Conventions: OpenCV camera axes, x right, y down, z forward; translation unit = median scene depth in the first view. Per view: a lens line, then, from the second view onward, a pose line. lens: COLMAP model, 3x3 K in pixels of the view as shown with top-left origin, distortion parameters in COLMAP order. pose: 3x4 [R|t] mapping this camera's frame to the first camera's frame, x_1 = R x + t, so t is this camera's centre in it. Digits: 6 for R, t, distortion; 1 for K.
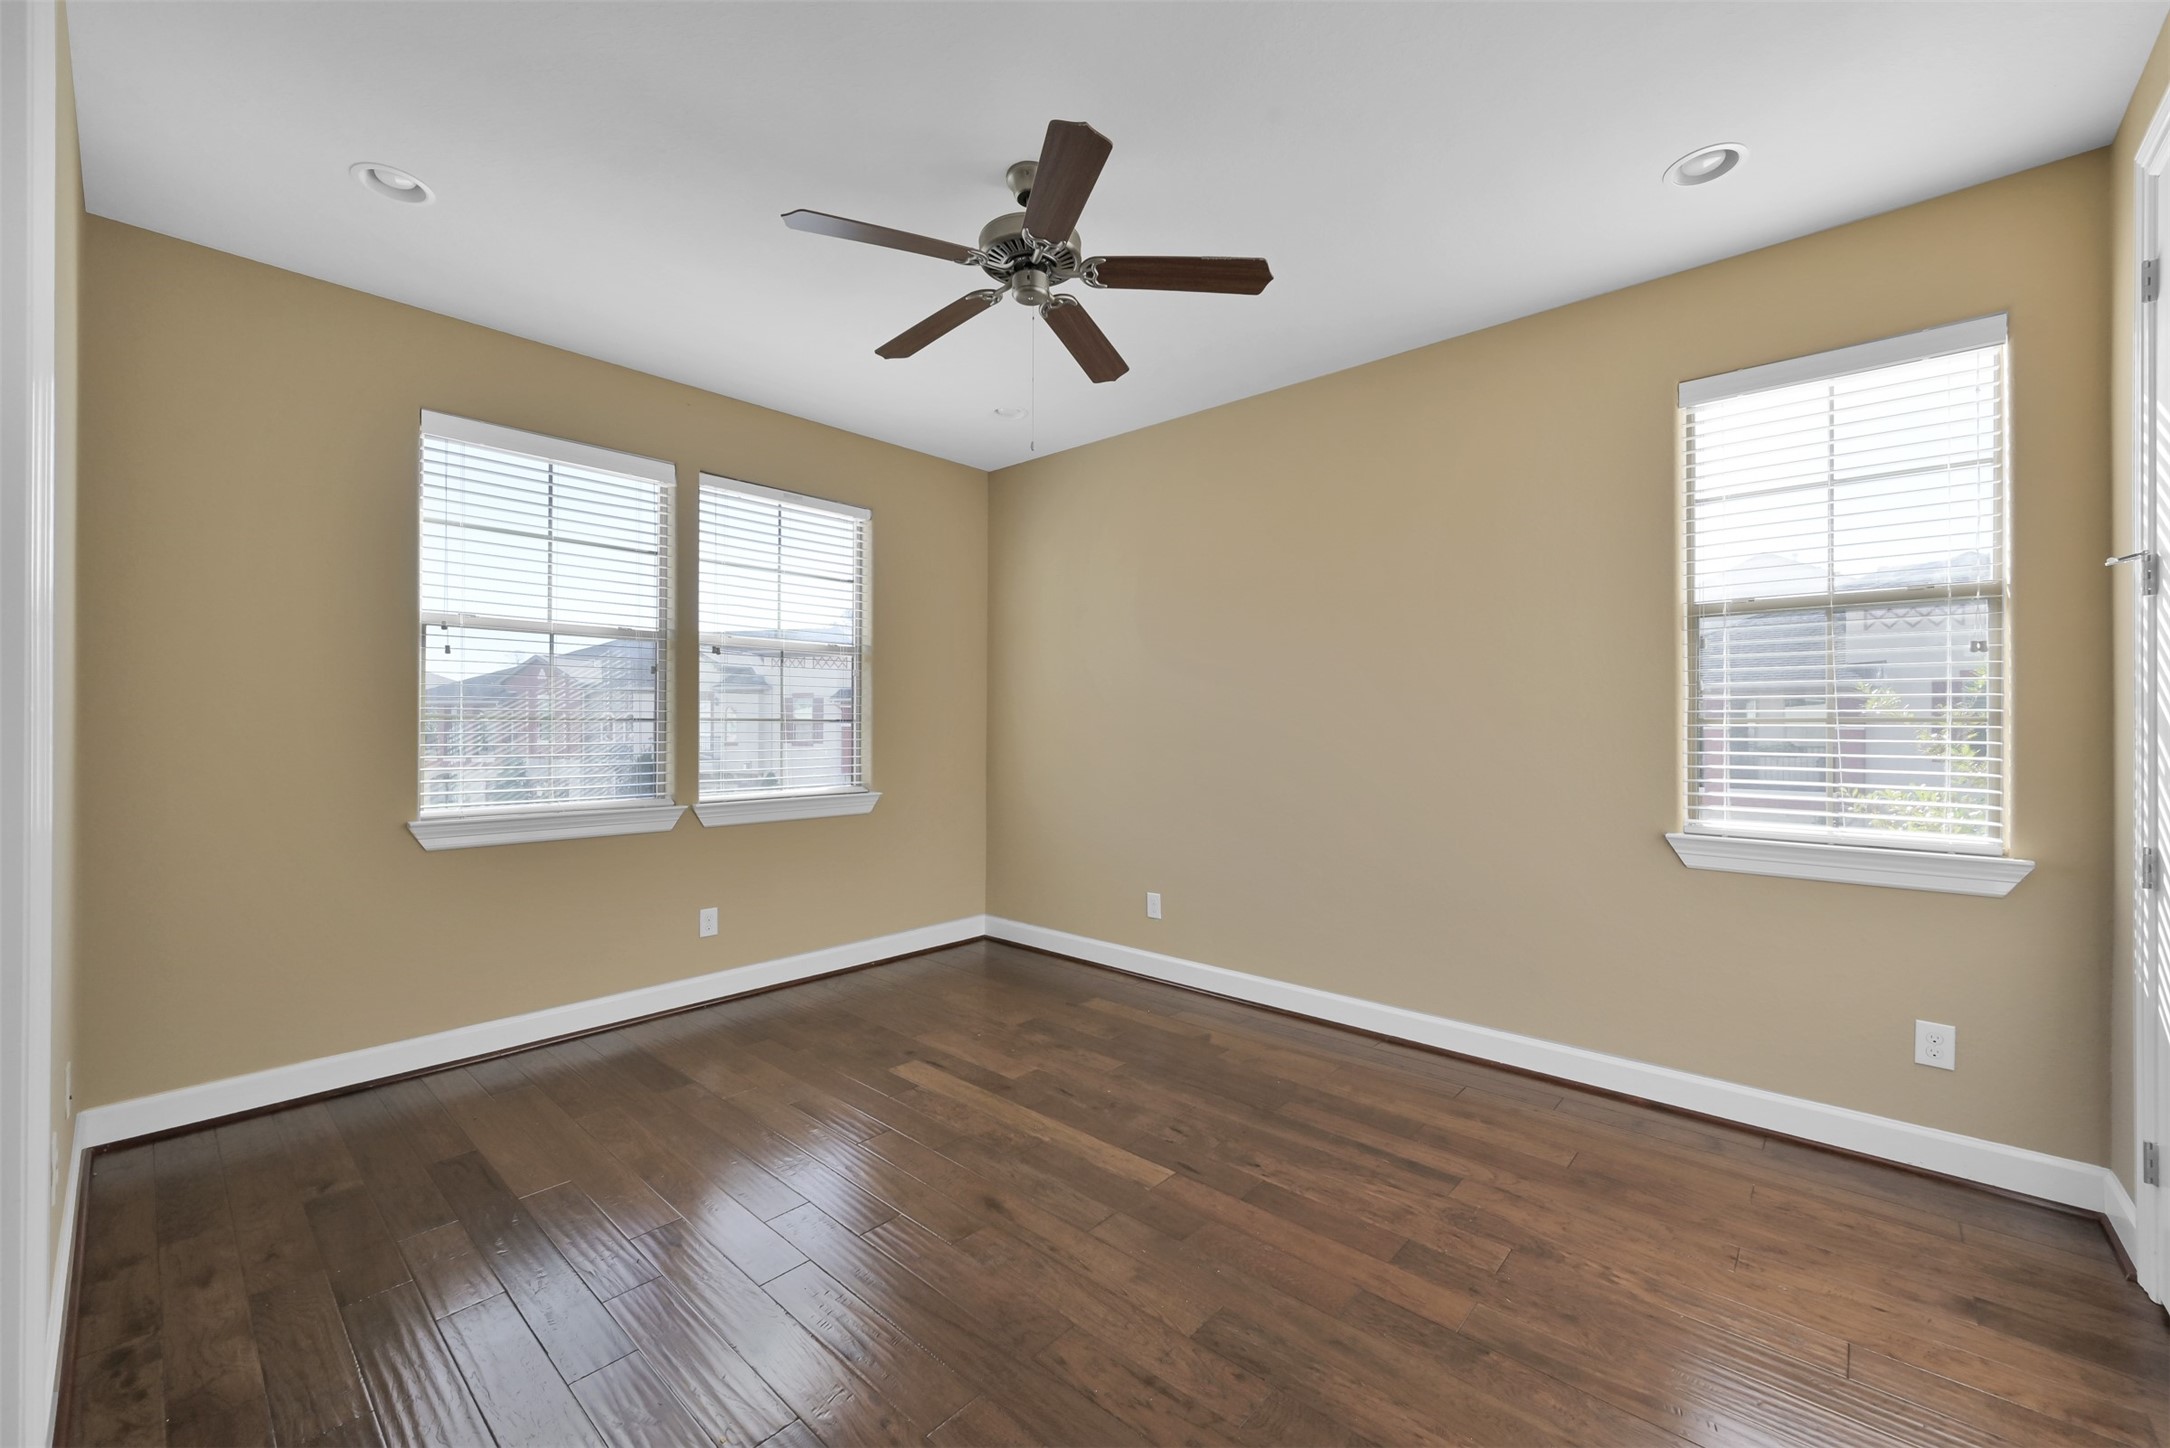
lens RADIAL K [[857.2, 0, 1084.6], [0, 857.2, 739.6], [0, 0, 1]] dist [-0.005060, 0.000831]
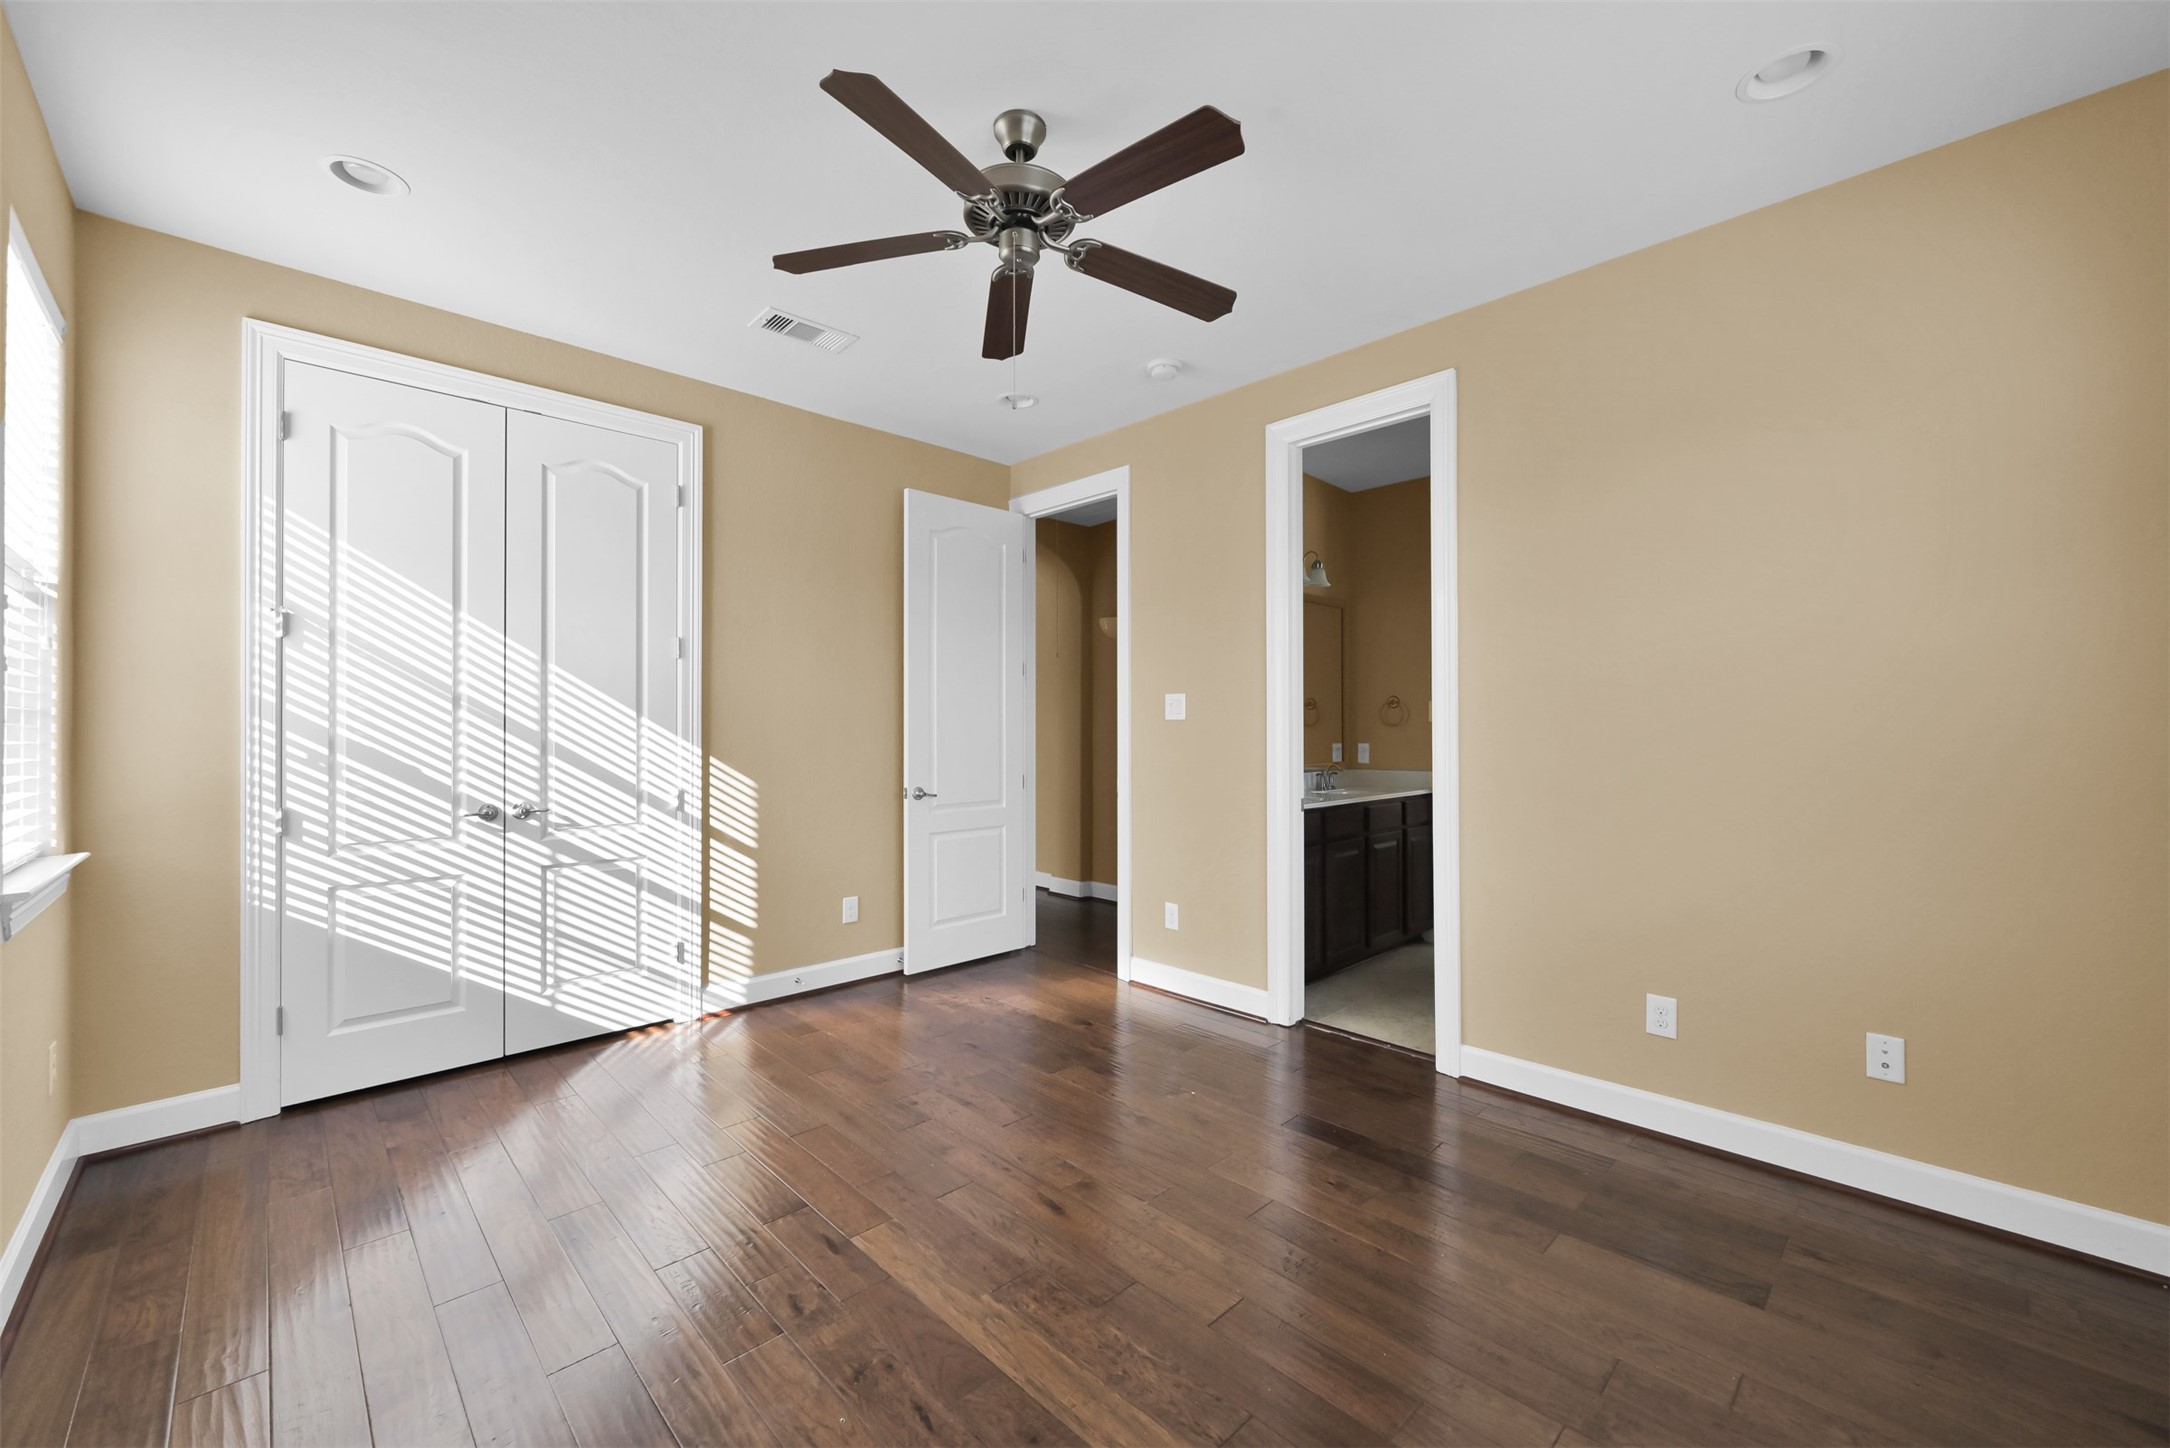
lens RADIAL K [[857.2, 0, 1085.9], [0, 857.2, 711.0], [0, 0, 1]] dist [-0.005060, 0.000831]
pose [[-0.997692, 0.002008, 0.067871, -0.214976], [0.002213, 0.999993, 0.002948, -0.040151], [-0.067864, 0.003091, -0.997690, 2.052271]]
